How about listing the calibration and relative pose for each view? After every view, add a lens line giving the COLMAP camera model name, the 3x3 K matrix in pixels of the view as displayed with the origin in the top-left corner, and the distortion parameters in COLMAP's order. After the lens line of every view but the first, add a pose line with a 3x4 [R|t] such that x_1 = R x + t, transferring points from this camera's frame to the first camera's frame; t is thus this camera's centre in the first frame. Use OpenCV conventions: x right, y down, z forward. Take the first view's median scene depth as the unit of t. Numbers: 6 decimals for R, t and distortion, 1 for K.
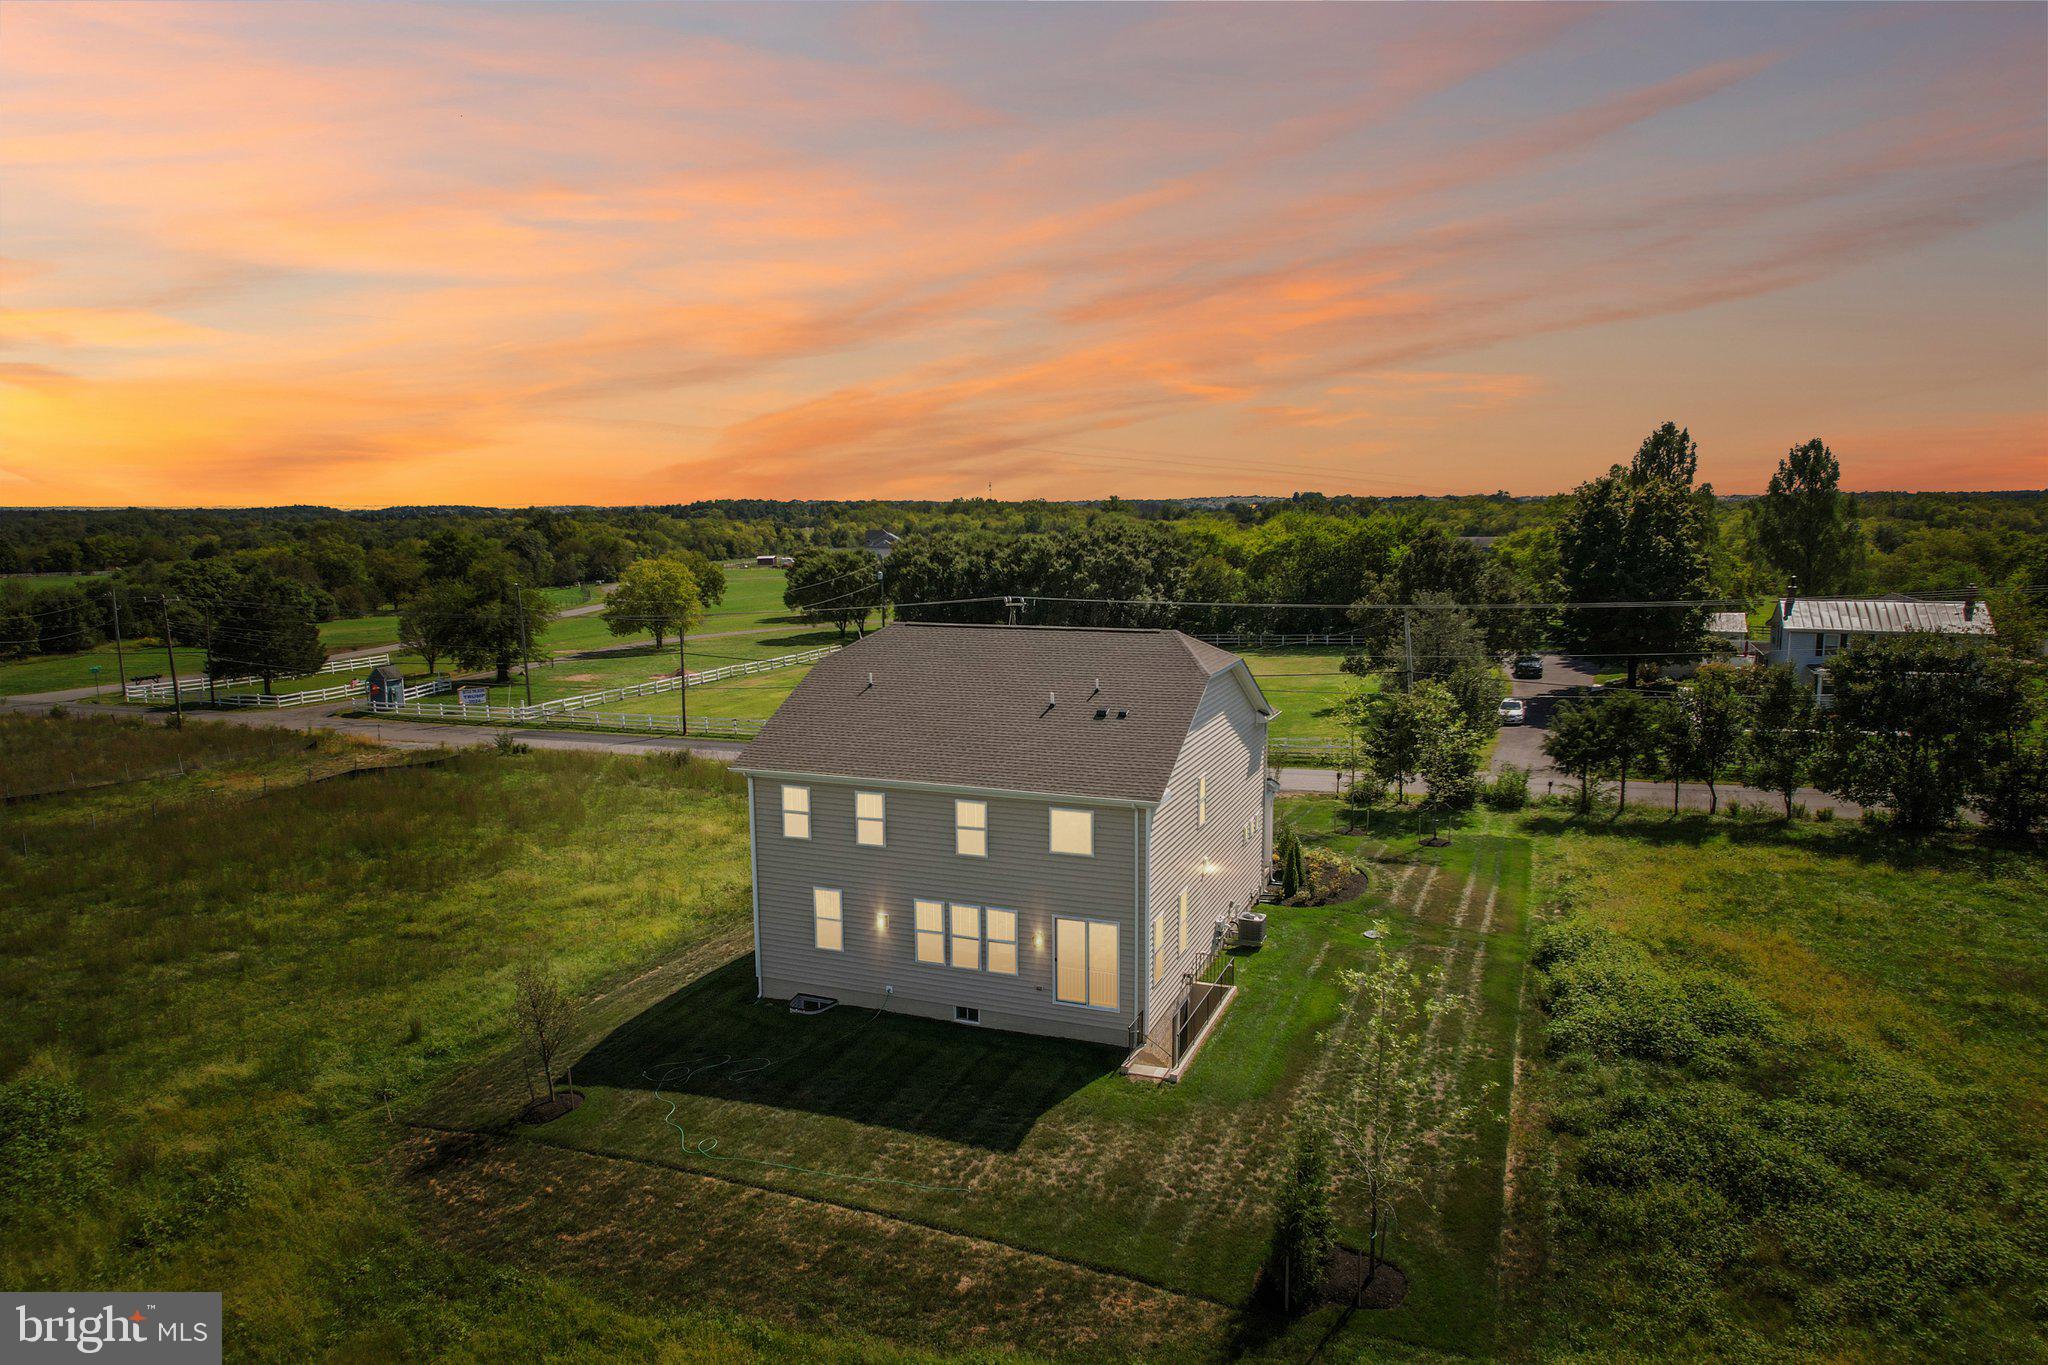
lens RADIAL K [[1306.5, 0, 1028.3], [0, 1306.5, 681.2], [0, 0, 1]] dist [-0.081077, 0.074181]
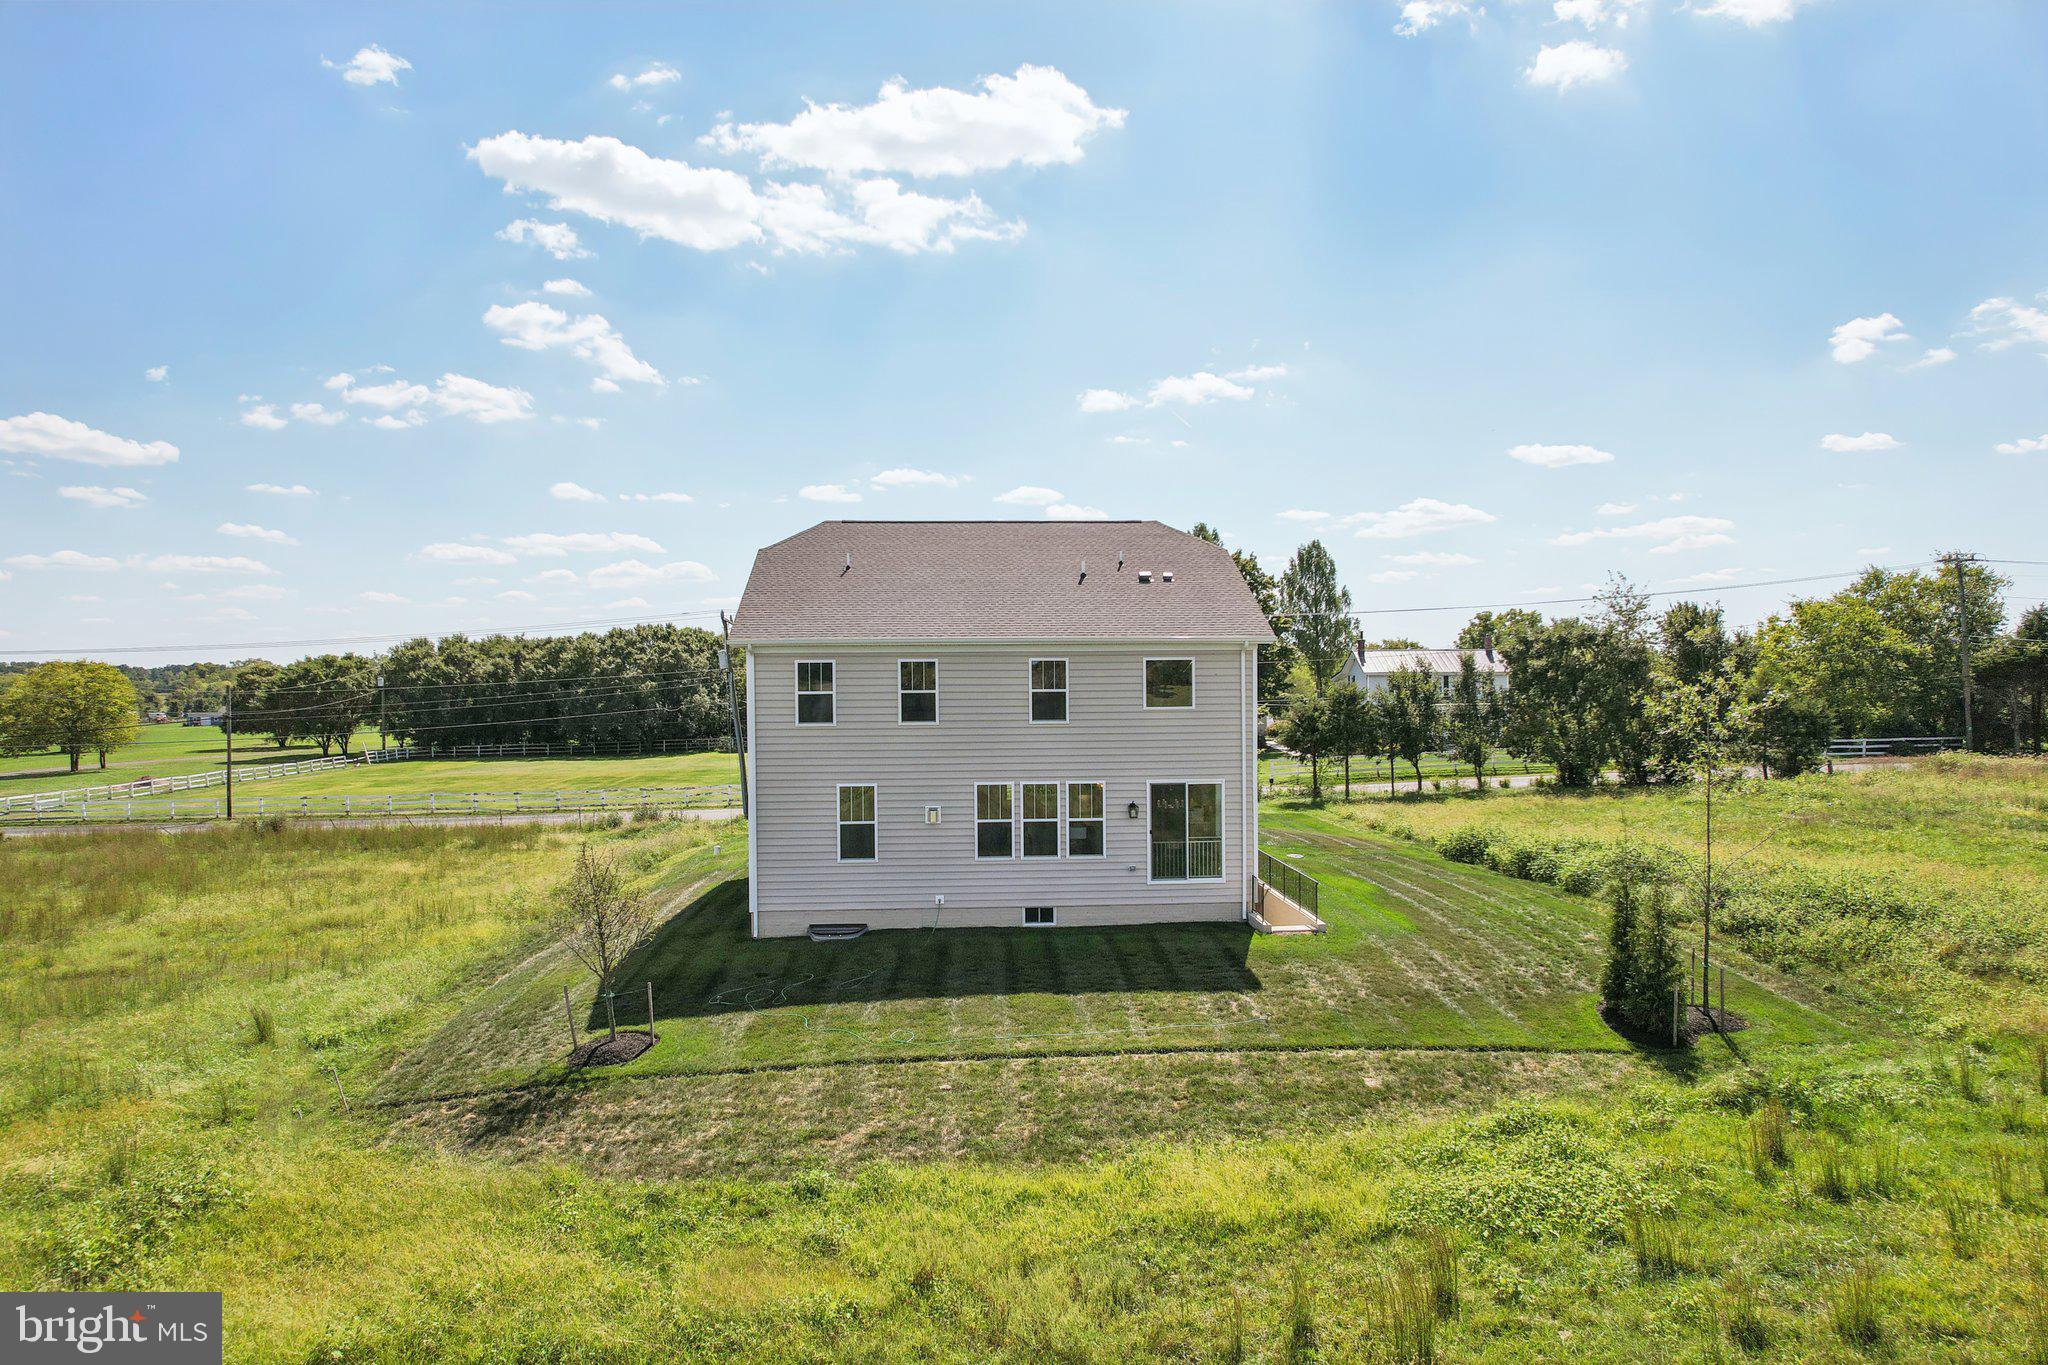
lens RADIAL K [[1311.0, 0, 1028.5], [0, 1311.0, 683.5], [0, 0, 1]] dist [-0.078033, 0.069486]
pose [[0.902122, -0.002181, 0.431475, -0.397152], [0.058495, 0.991374, -0.117289, 0.192212], [-0.427497, 0.131048, 0.894468, 0.198696]]
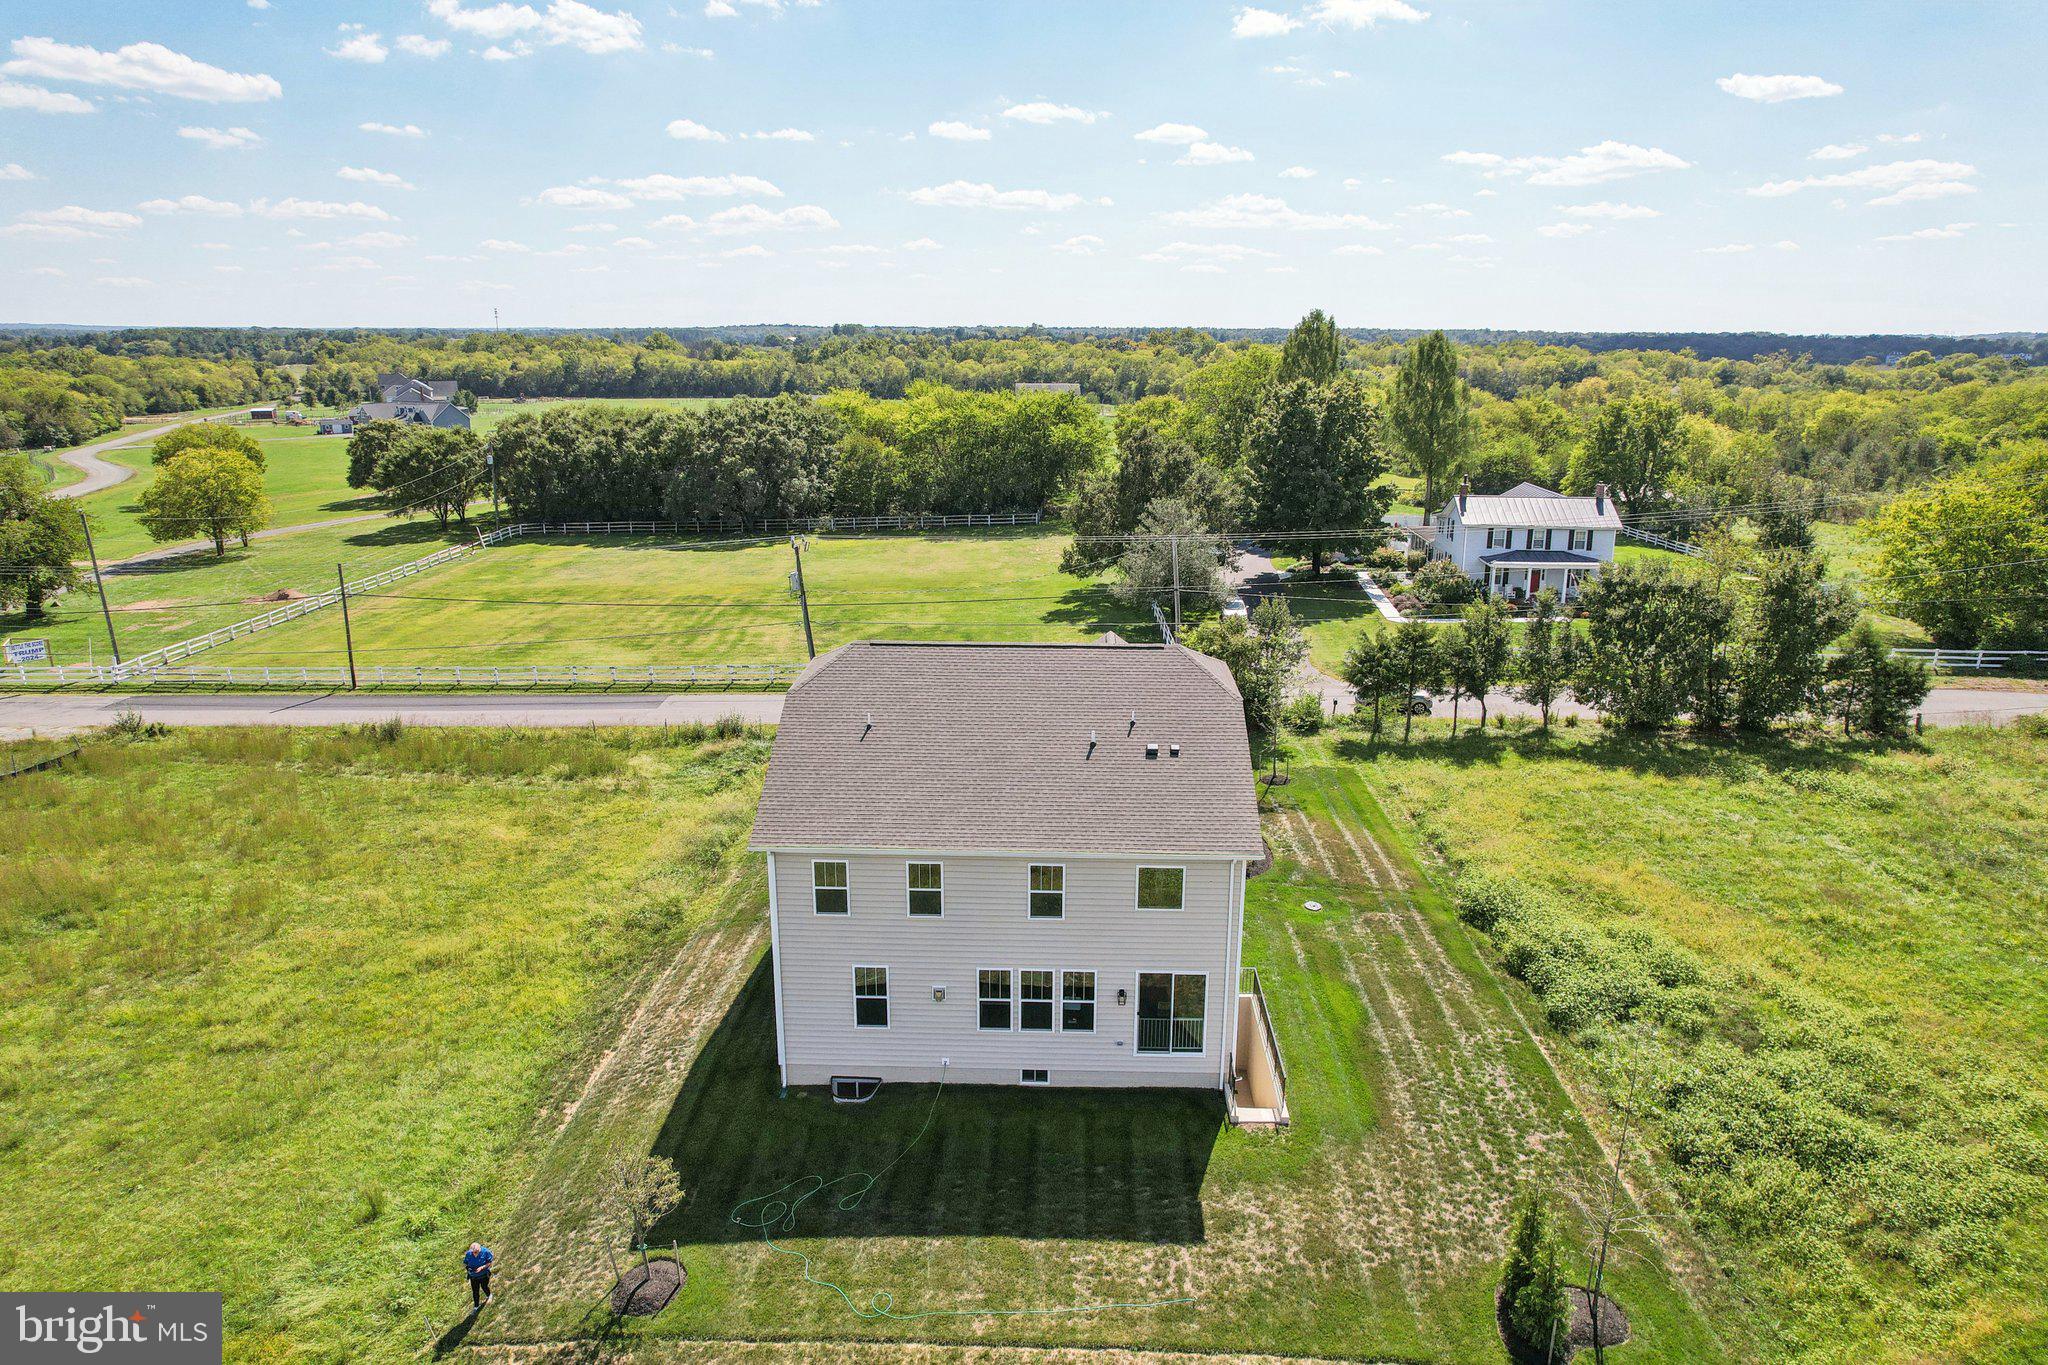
lens RADIAL K [[1328.6, 0, 1028.4], [0, 1328.6, 682.2], [0, 0, 1]] dist [-0.090419, 0.081587]
pose [[0.939259, -0.075368, 0.334832, -0.330829], [0.033095, 0.990933, 0.130213, -0.146085], [-0.341610, -0.111223, 0.933238, 0.121959]]
